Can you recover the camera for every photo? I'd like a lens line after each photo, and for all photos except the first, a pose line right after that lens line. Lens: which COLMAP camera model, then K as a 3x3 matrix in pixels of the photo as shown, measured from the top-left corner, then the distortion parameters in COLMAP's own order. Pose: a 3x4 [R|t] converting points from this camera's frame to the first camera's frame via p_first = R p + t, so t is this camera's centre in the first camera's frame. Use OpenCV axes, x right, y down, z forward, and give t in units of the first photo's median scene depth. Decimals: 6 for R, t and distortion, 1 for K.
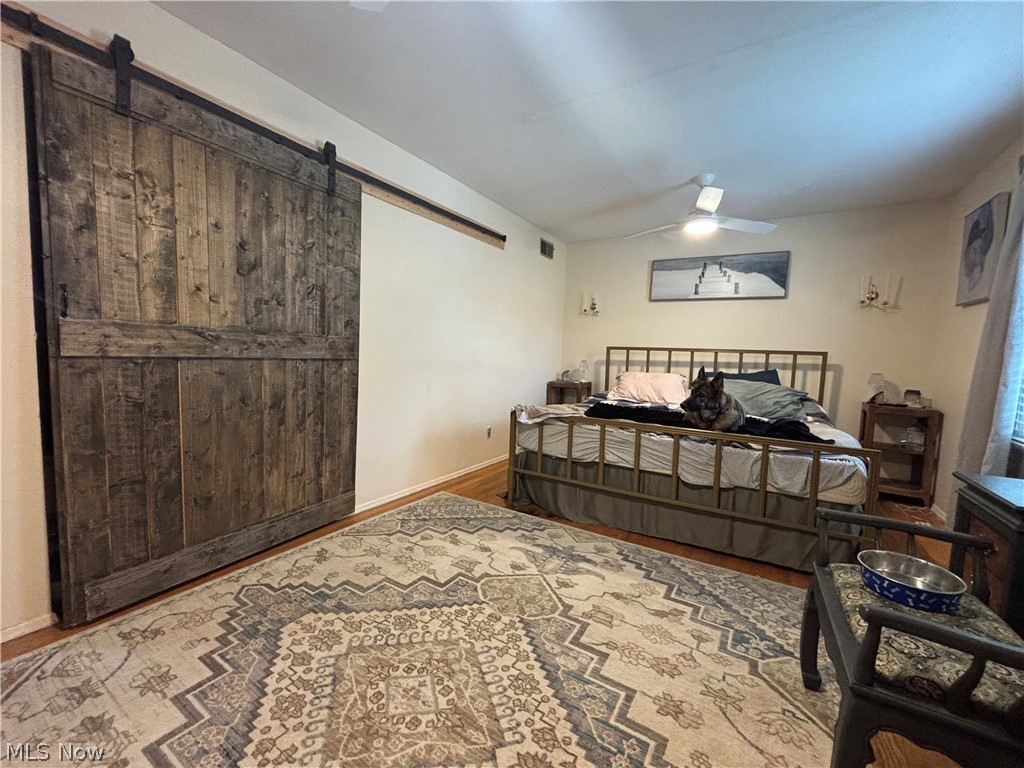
lens RADIAL K [[410.8, 0, 514.1], [0, 410.8, 385.4], [0, 0, 1]] dist [0.000741, -0.001084]
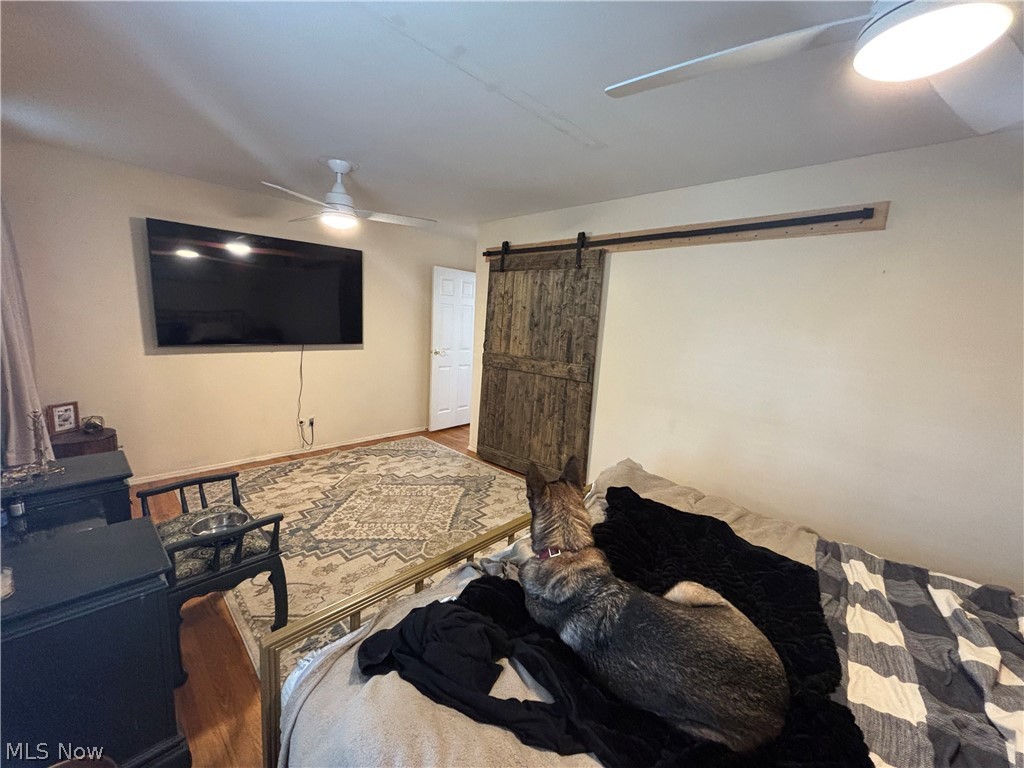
lens RADIAL K [[410.8, 0, 514.0], [0, 410.8, 384.9], [0, 0, 1]] dist [0.000741, -0.001084]
pose [[-0.207631, 0.115648, -0.971347, 1.270282], [-0.136605, 0.979829, 0.145858, -0.285687], [0.968622, 0.162975, -0.187645, 1.333446]]
